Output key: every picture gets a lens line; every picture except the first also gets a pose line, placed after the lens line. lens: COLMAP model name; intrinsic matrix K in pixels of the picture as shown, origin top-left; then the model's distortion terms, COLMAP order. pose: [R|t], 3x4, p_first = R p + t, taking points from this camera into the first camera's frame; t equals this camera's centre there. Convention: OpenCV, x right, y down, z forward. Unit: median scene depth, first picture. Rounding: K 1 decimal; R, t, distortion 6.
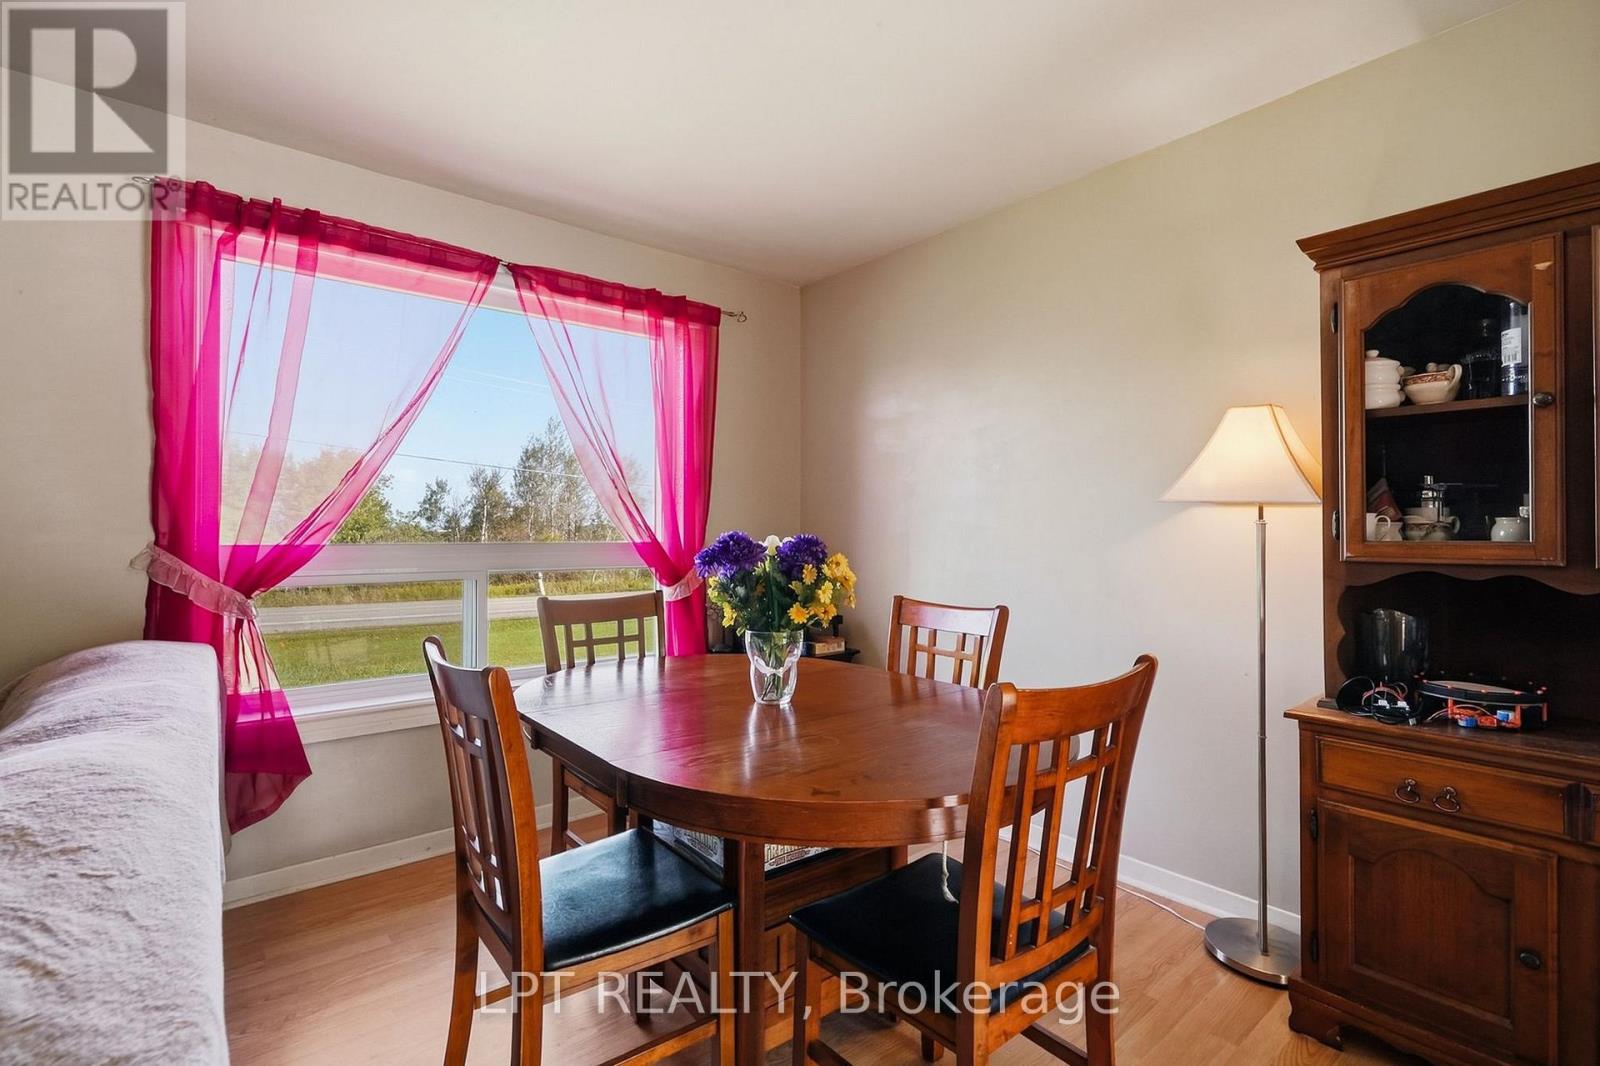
lens RADIAL K [[738.5, 0, 803.6], [0, 738.5, 532.0], [0, 0, 1]] dist [0.000736, 0.000919]
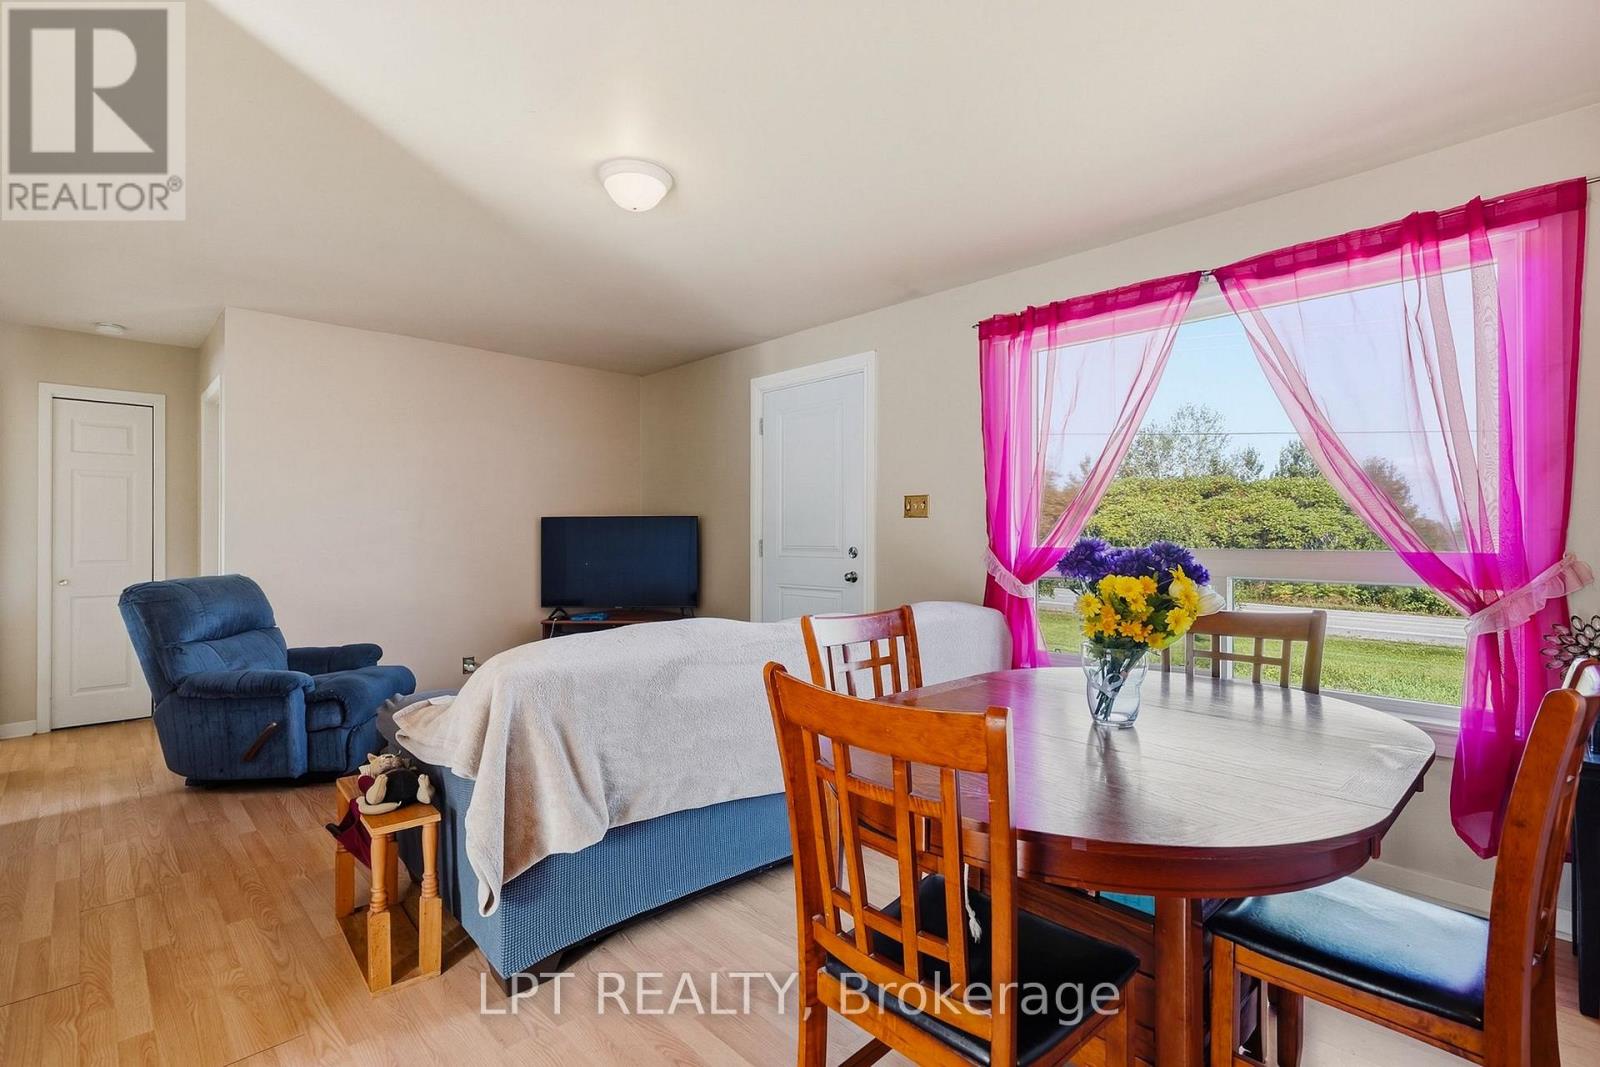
lens RADIAL K [[738.5, 0, 803.5], [0, 738.5, 535.1], [0, 0, 1]] dist [0.000736, 0.000919]
pose [[0.077856, -0.013345, -0.996875, 0.574318], [-0.012653, 0.999817, -0.014372, 0.016769], [0.996884, 0.013733, 0.077673, 0.389786]]
